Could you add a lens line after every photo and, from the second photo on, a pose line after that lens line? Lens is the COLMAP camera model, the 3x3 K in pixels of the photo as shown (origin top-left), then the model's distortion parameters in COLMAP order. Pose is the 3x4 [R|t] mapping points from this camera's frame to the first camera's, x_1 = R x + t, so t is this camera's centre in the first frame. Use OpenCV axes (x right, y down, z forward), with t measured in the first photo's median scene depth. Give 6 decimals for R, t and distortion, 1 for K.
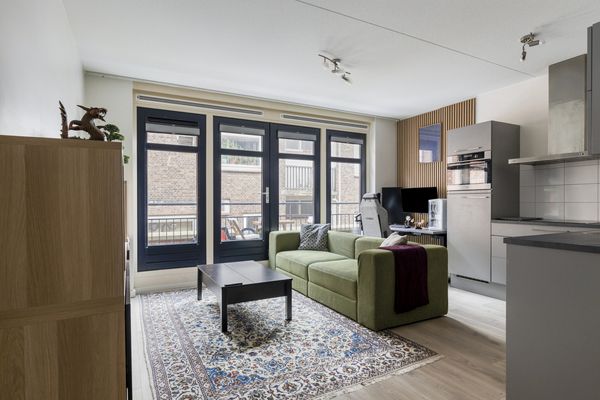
lens RADIAL K [[335.3, 0, 299.8], [0, 335.3, 202.3], [0, 0, 1]] dist [0.004092, -0.000047]
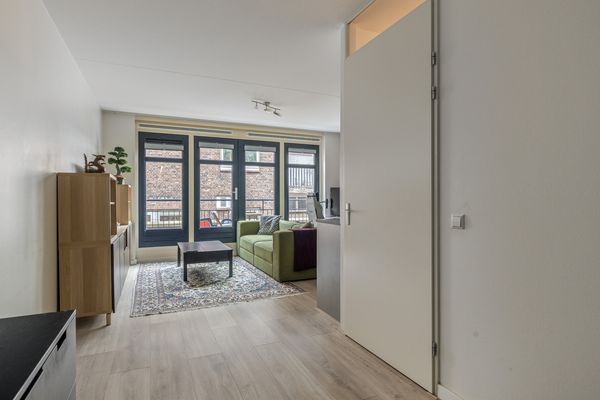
lens RADIAL K [[335.3, 0, 300.6], [0, 335.3, 199.3], [0, 0, 1]] dist [0.004092, -0.000047]
pose [[0.998388, 0.003449, -0.056657, 0.269303], [-0.003298, 0.999991, 0.002760, -0.003599], [0.056666, -0.002569, 0.998390, -0.363410]]
